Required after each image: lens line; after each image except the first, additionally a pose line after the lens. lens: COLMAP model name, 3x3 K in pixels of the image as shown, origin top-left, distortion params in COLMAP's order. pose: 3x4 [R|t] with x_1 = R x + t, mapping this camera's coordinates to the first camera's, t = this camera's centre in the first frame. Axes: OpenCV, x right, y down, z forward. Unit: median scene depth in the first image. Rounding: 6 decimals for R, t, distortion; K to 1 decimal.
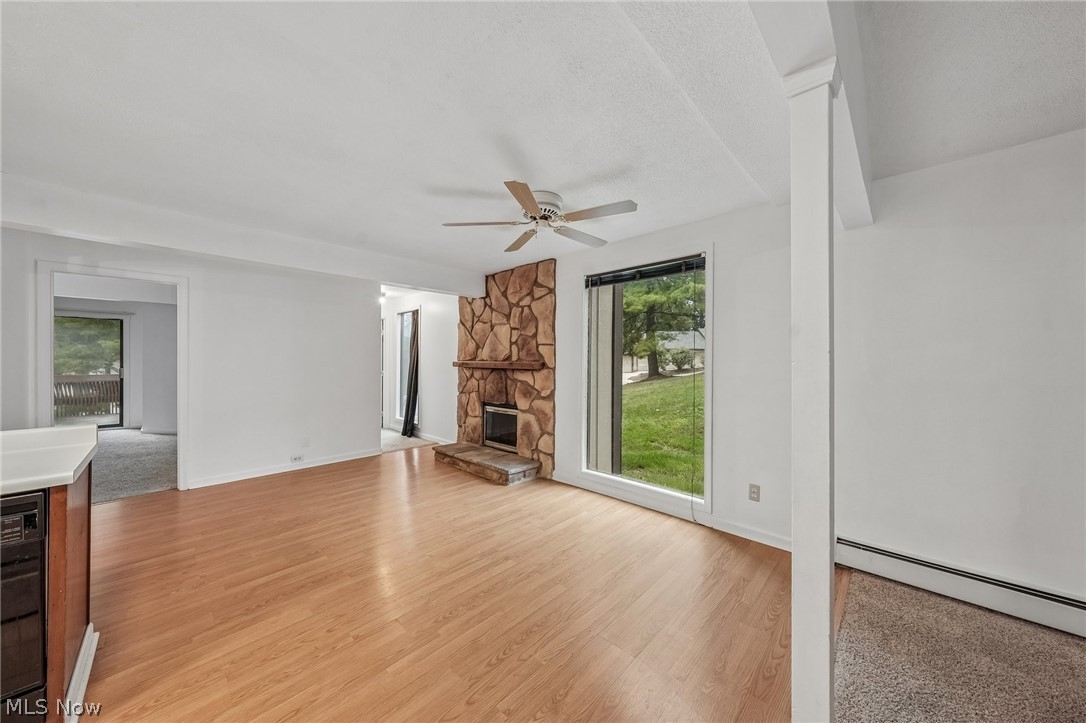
lens RADIAL K [[367.0, 0, 542.8], [0, 367.0, 362.9], [0, 0, 1]] dist [-0.002912, 0.000607]
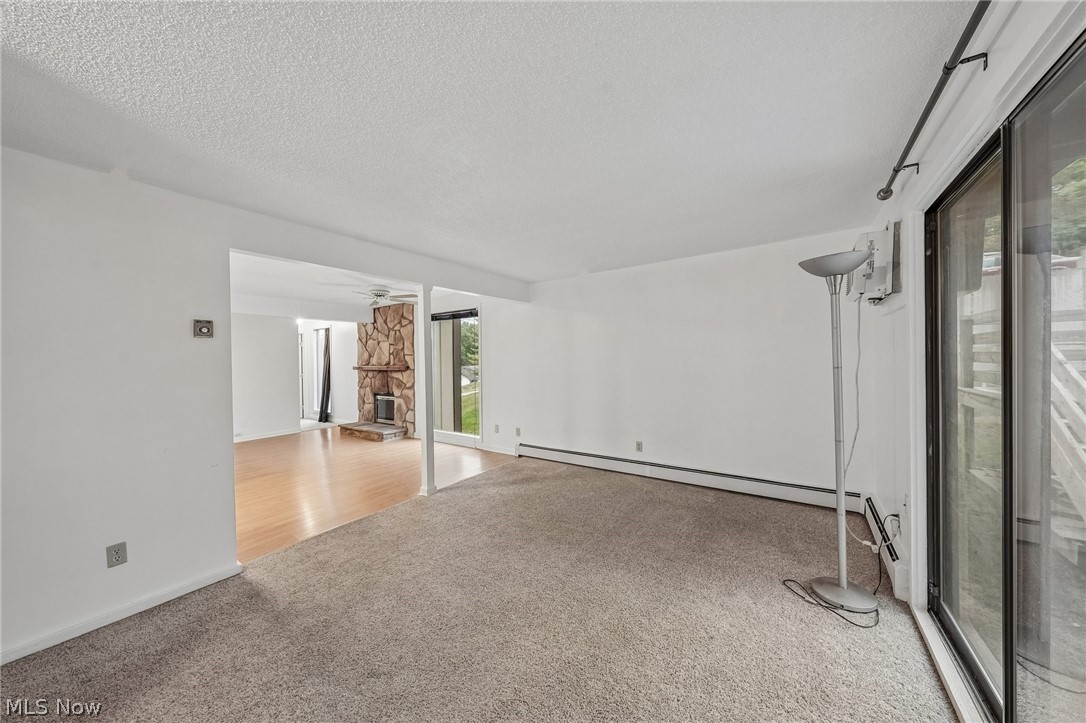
lens RADIAL K [[367.0, 0, 543.8], [0, 367.0, 364.2], [0, 0, 1]] dist [-0.002912, 0.000607]
pose [[0.987553, -0.019627, 0.156056, 0.324817], [0.018785, 0.999800, 0.006869, -0.009023], [-0.156160, -0.003851, 0.987724, -0.652516]]
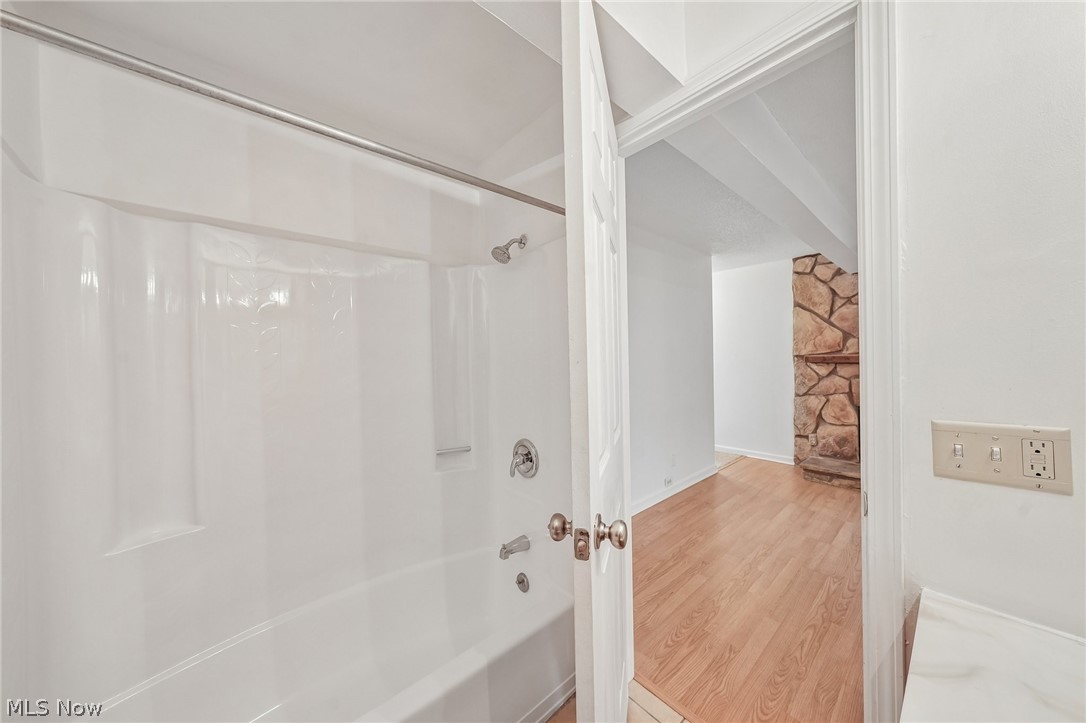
lens RADIAL K [[367.0, 0, 538.2], [0, 367.0, 360.8], [0, 0, 1]] dist [-0.002912, 0.000607]
pose [[0.996768, -0.020913, -0.077559, -0.894329], [0.021056, 0.999778, 0.001022, -0.006902], [0.077521, -0.002652, 0.996987, 0.192590]]
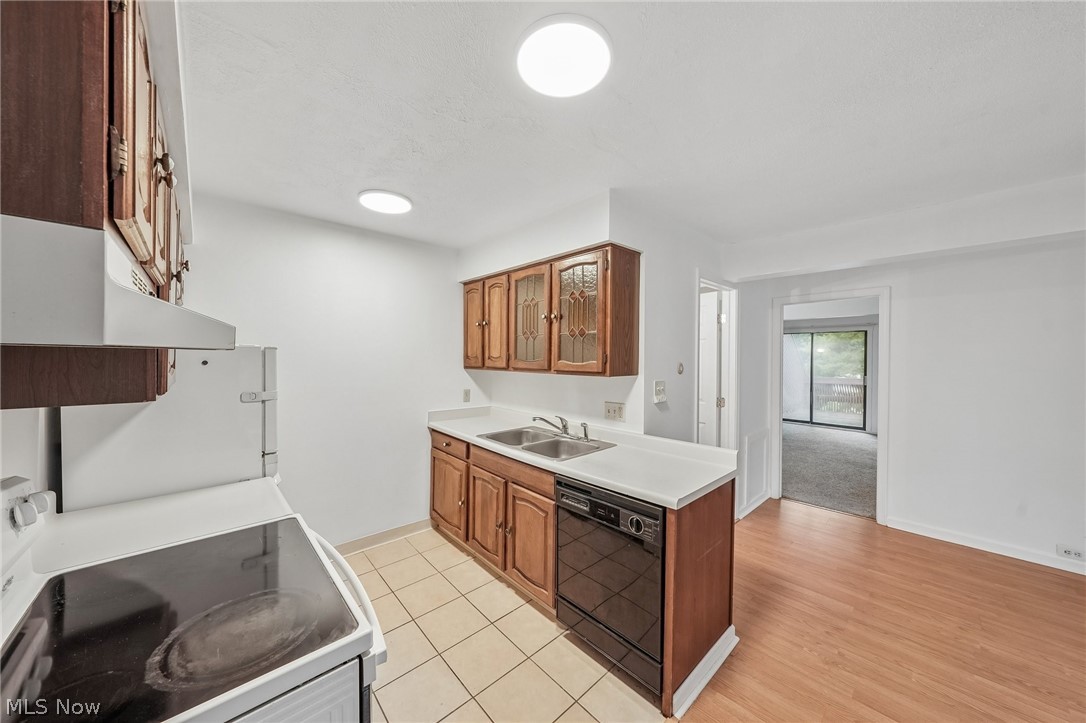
lens RADIAL K [[367.0, 0, 535.7], [0, 367.0, 366.3], [0, 0, 1]] dist [-0.002912, 0.000607]
pose [[-0.066907, 0.020296, -0.997553, -0.033210], [-0.012216, 0.999701, 0.021160, -0.041714], [0.997684, 0.013601, -0.066639, 0.181220]]
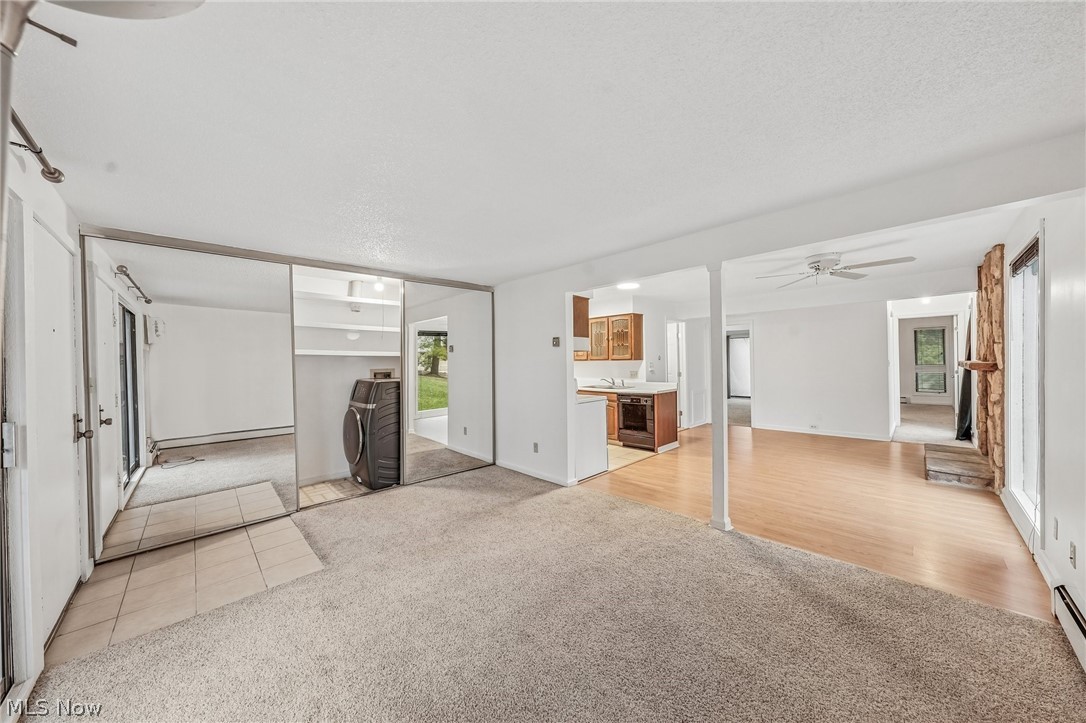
lens RADIAL K [[367.0, 0, 537.0], [0, 367.0, 362.7], [0, 0, 1]] dist [-0.002912, 0.000607]
pose [[-0.042645, -0.000994, -0.999090, 0.884632], [0.009929, 0.999950, -0.001419, -0.011142], [0.999041, -0.009981, -0.042633, -0.061826]]
